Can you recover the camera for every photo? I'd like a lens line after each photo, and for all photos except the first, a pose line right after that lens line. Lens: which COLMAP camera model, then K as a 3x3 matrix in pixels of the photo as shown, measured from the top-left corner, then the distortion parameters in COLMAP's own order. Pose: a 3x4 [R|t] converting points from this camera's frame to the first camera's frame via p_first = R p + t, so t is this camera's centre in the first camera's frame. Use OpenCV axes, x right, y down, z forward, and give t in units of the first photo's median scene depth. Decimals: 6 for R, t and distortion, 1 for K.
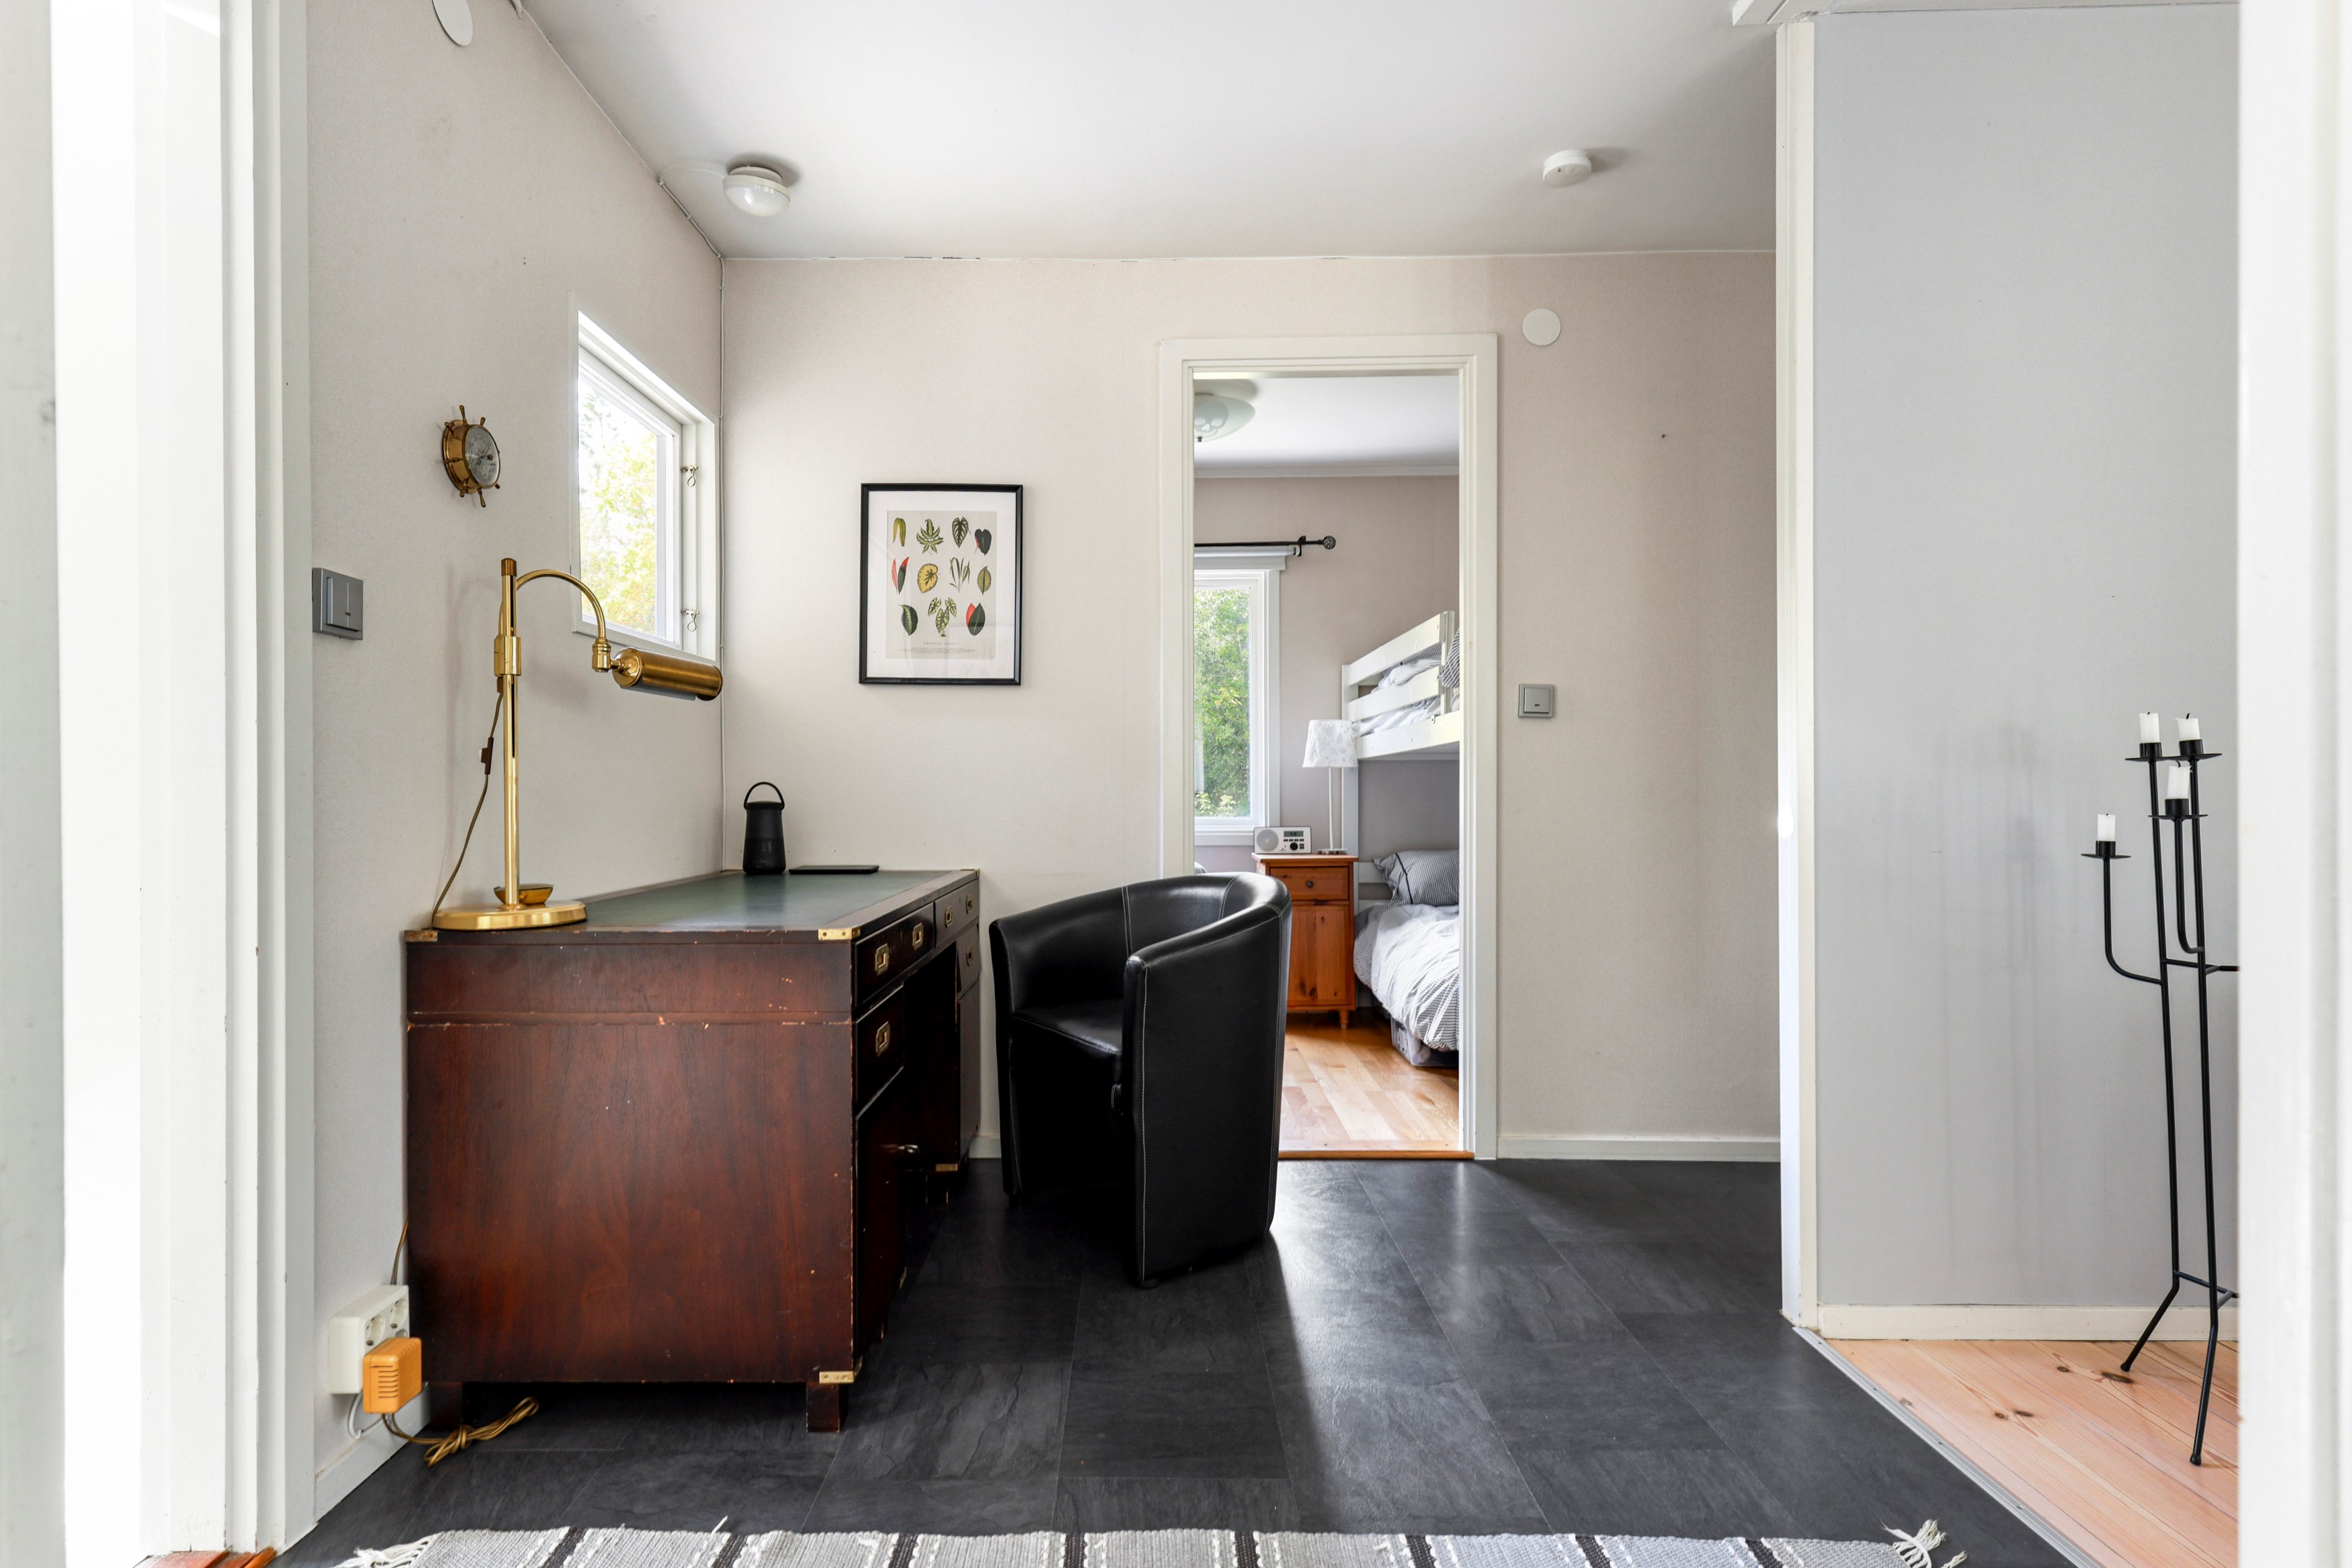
lens RADIAL K [[1152.8, 0, 1113.5], [0, 1152.8, 795.8], [0, 0, 1]] dist [0.001757, 0.000170]
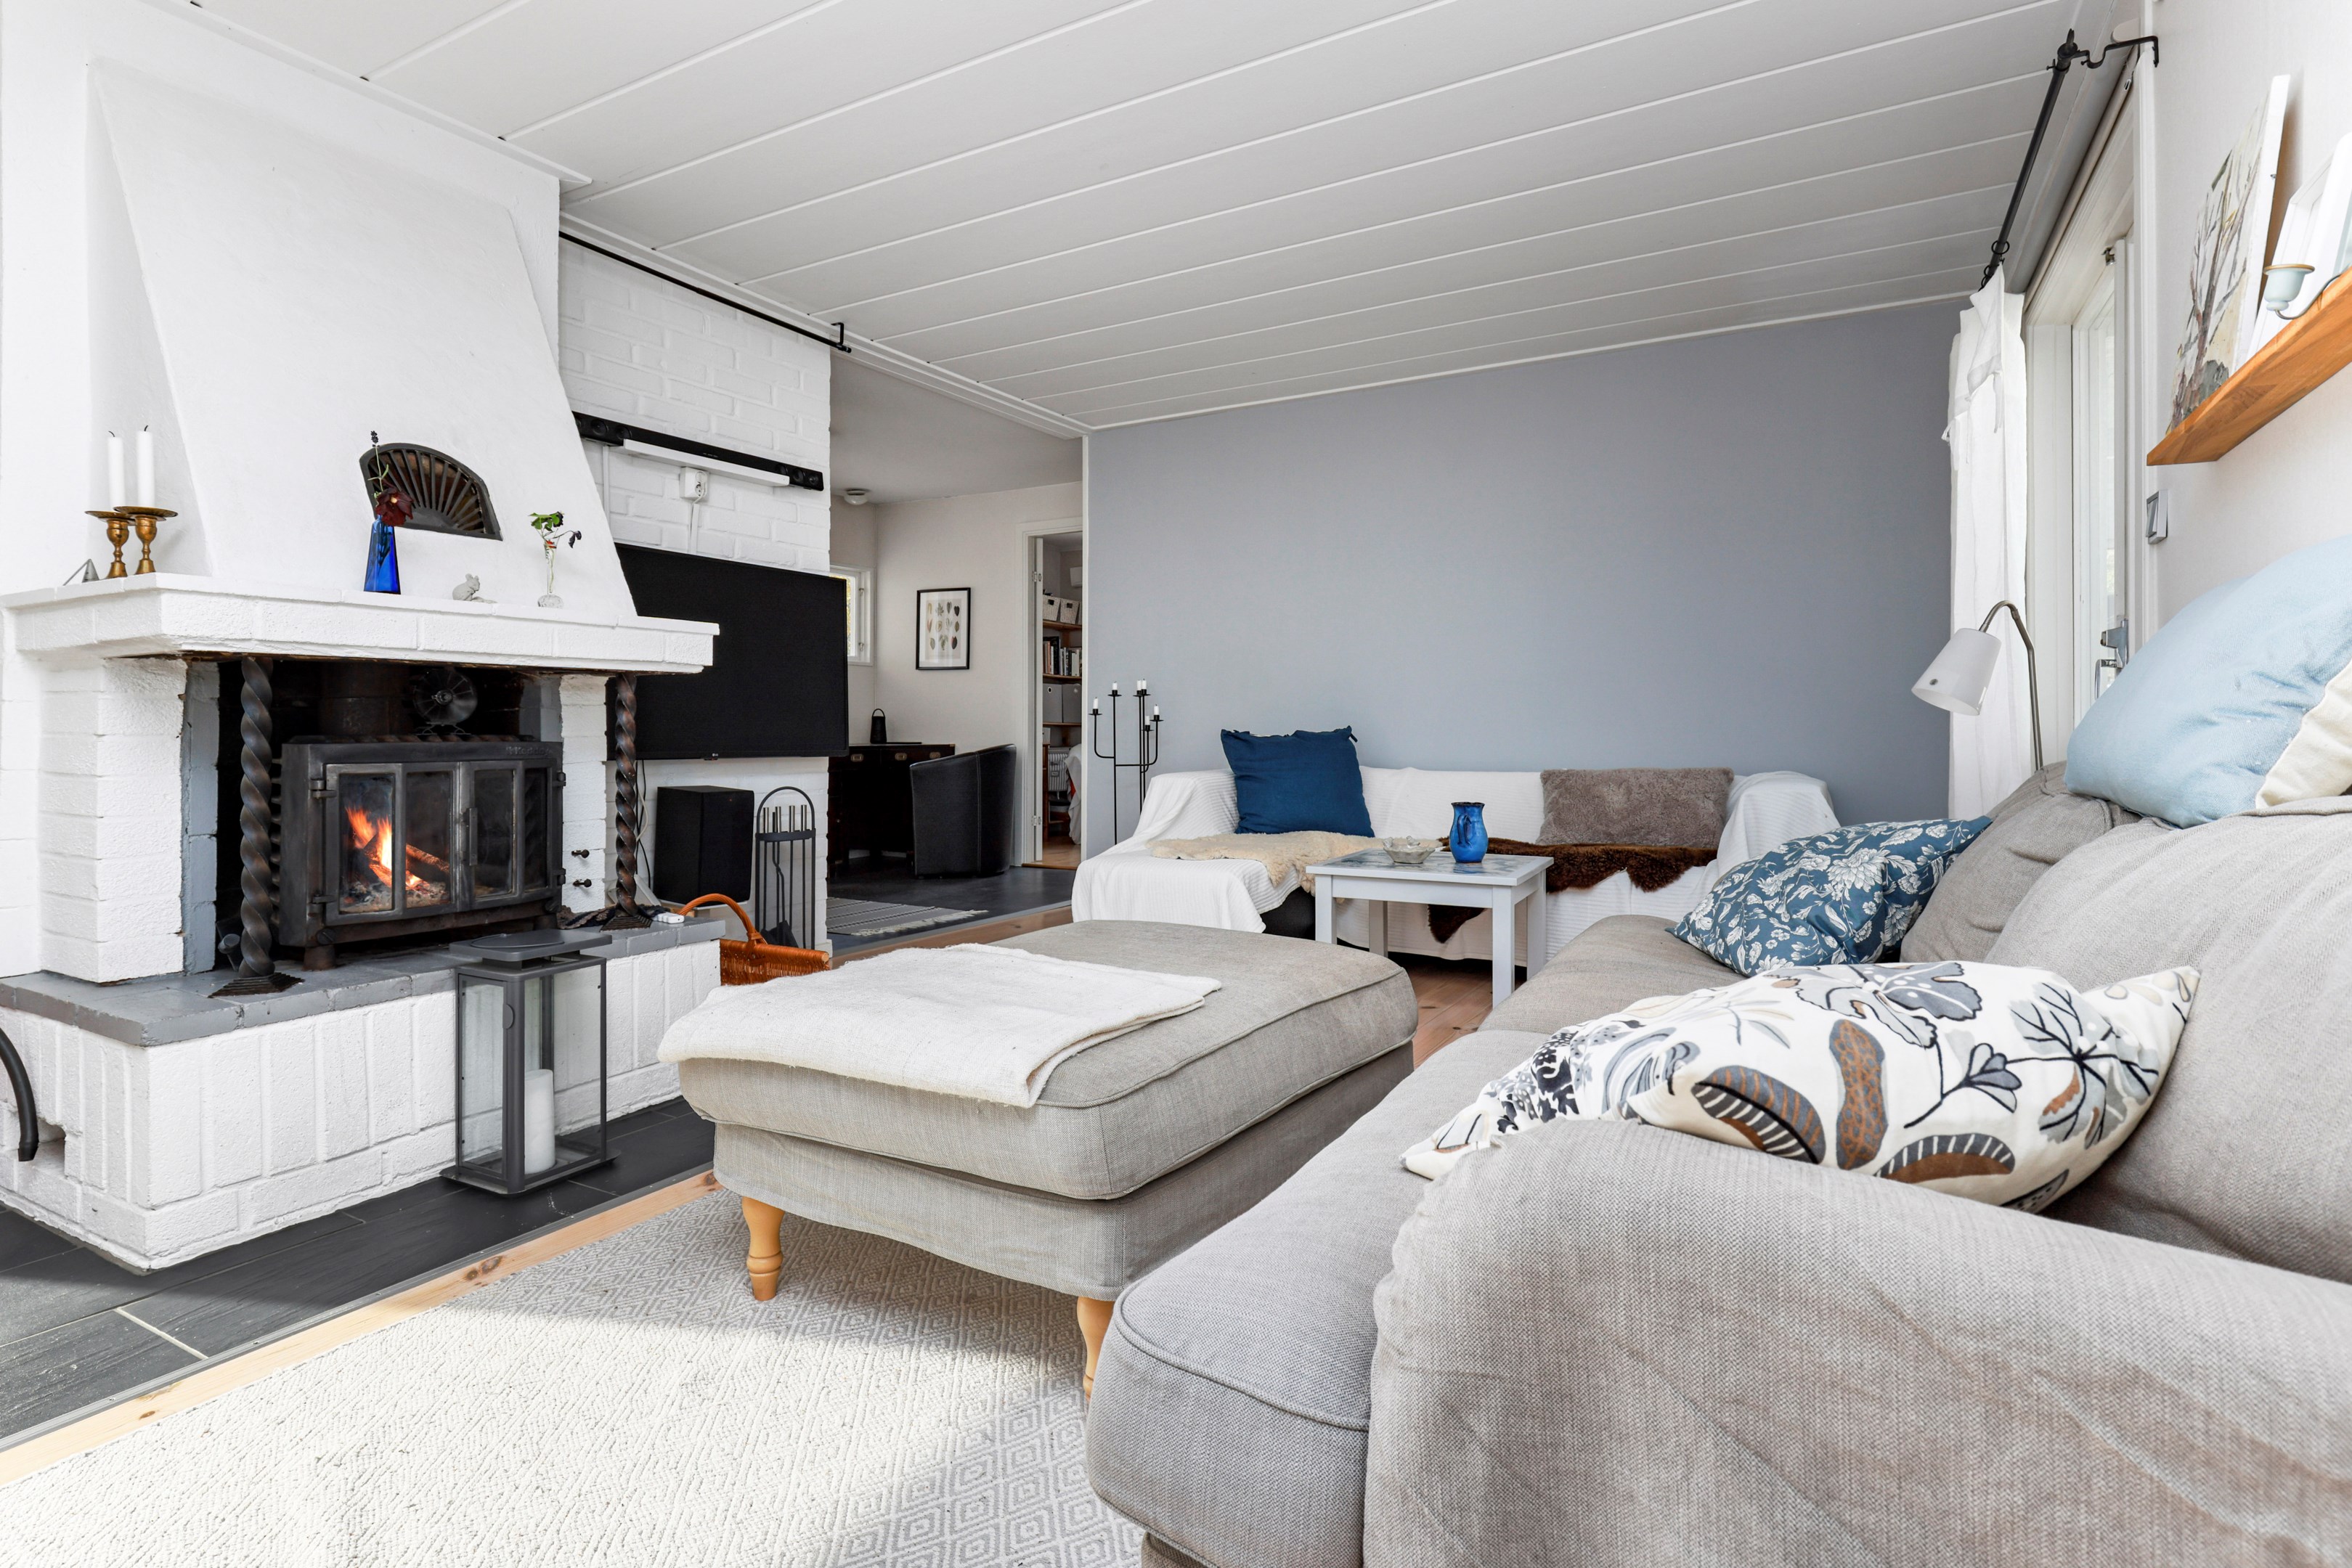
lens RADIAL K [[1198.0, 0, 1169.8], [0, 1198.0, 723.5], [0, 0, 1]] dist [0.010344, -0.000246]
pose [[0.869795, 0.002561, -0.493406, 1.011832], [-0.004691, 0.999984, -0.003077, 0.016866], [0.493390, 0.004991, 0.869794, -0.655488]]
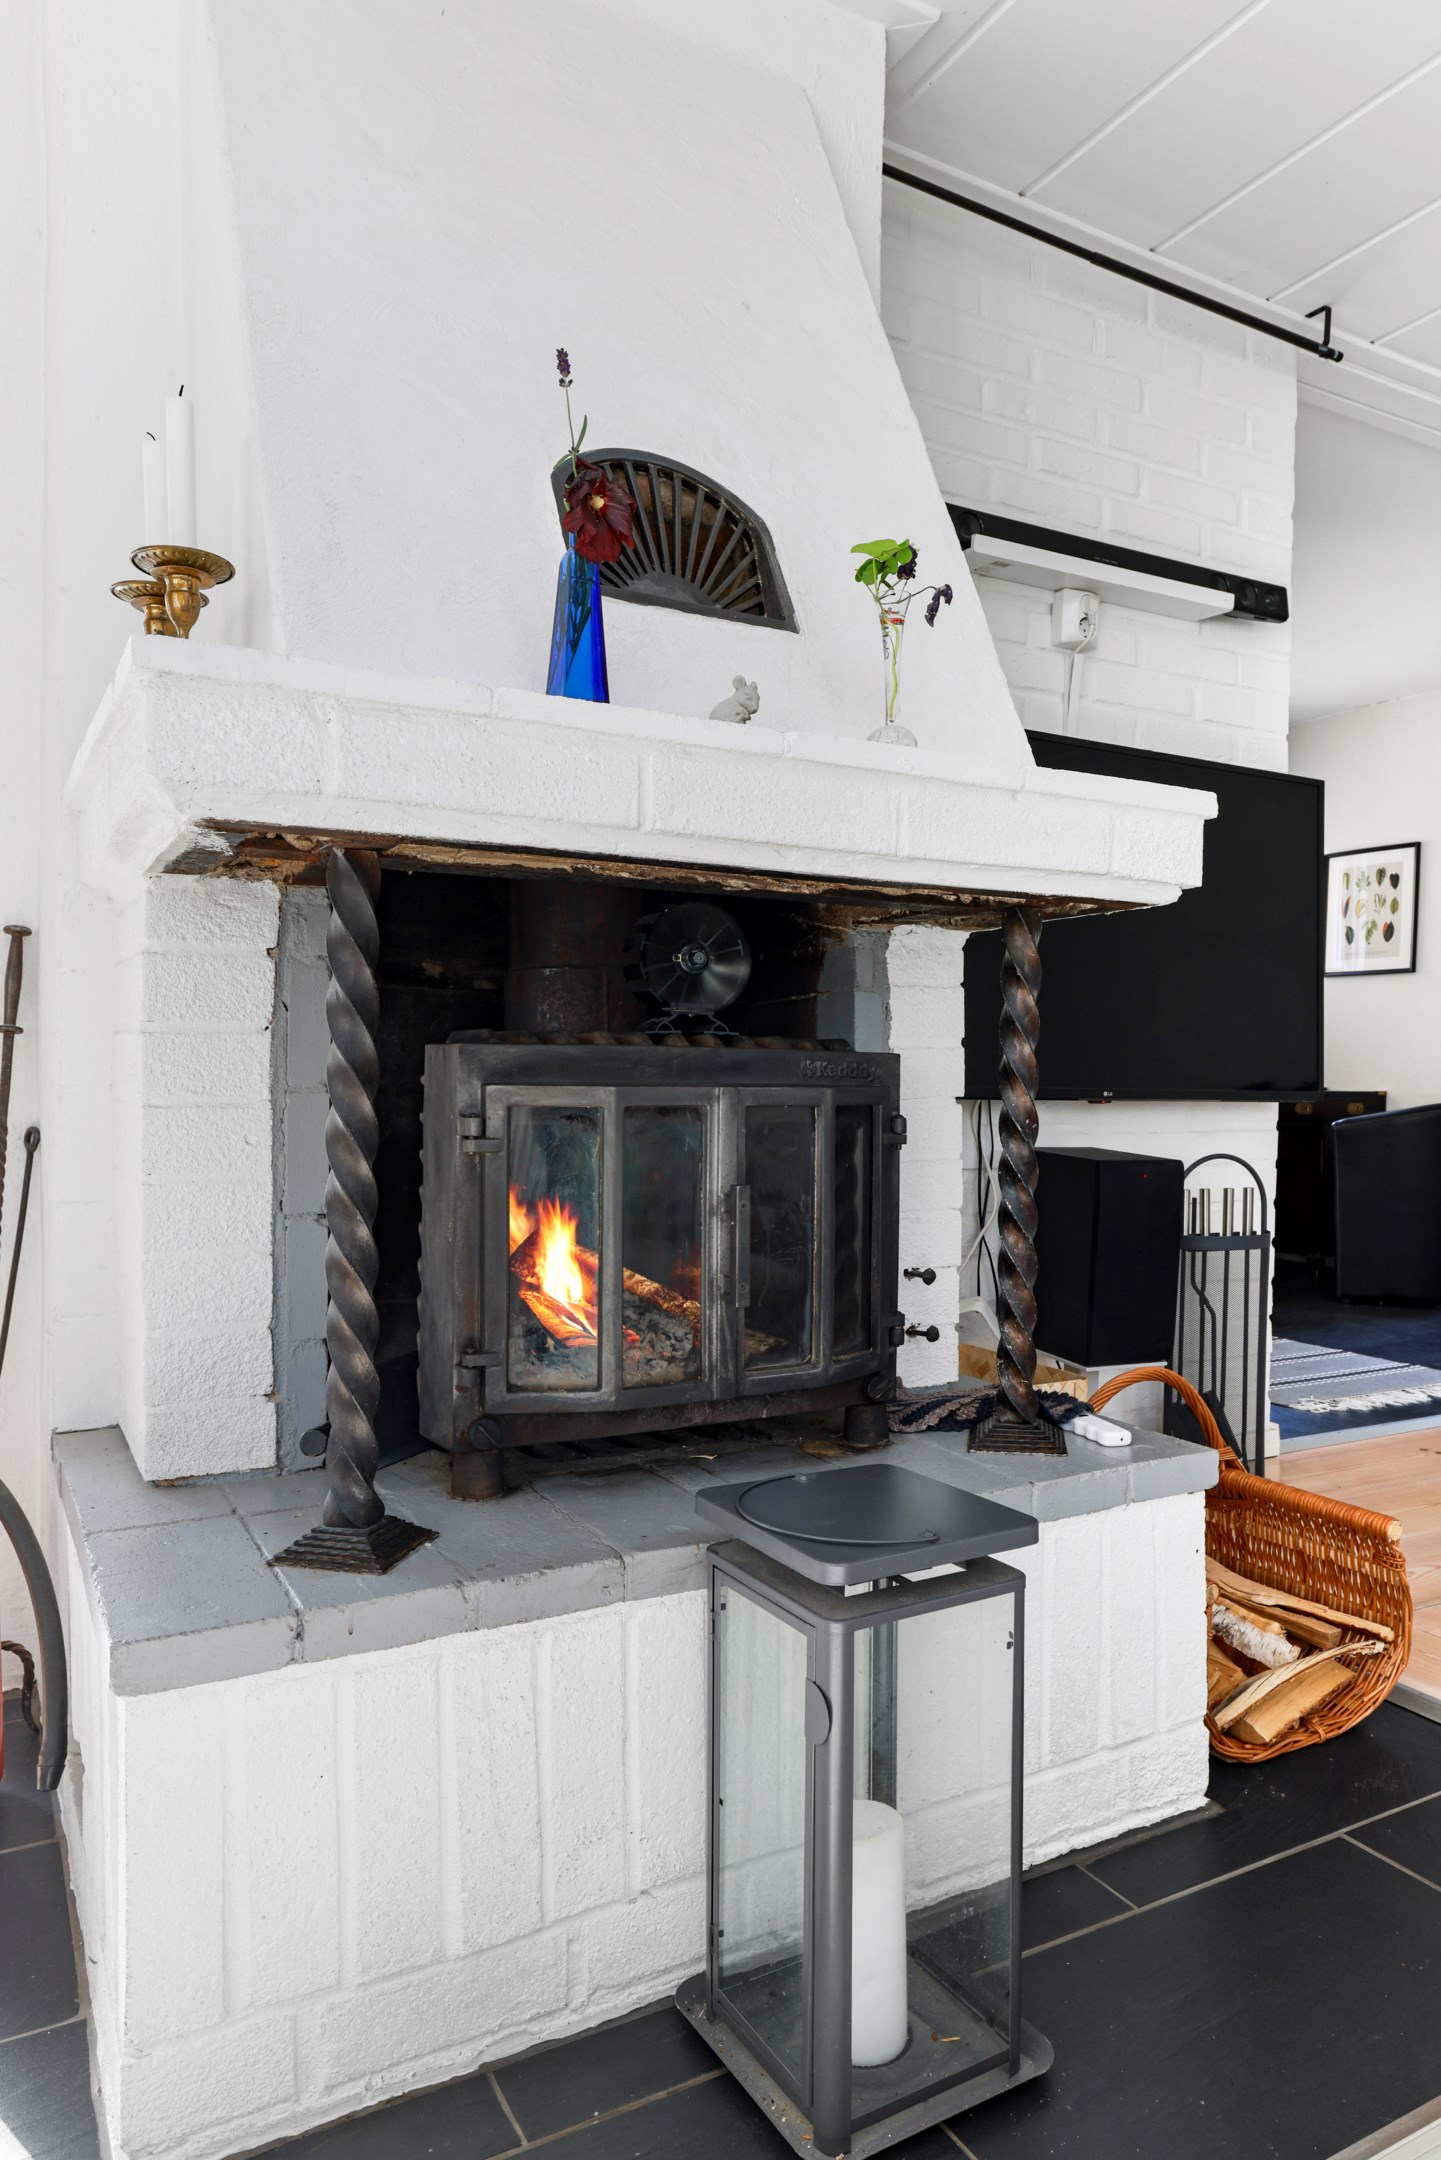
lens RADIAL K [[1393.8, 0, 720.7], [0, 1393.8, 1110.6], [0, 0, 1]] dist [-0.000825, -0.000089]
pose [[0.497063, 0.030369, -0.867183, 0.706626], [-0.012269, 0.999533, 0.027971, 0.031700], [0.867628, -0.003264, 0.497203, -0.479197]]
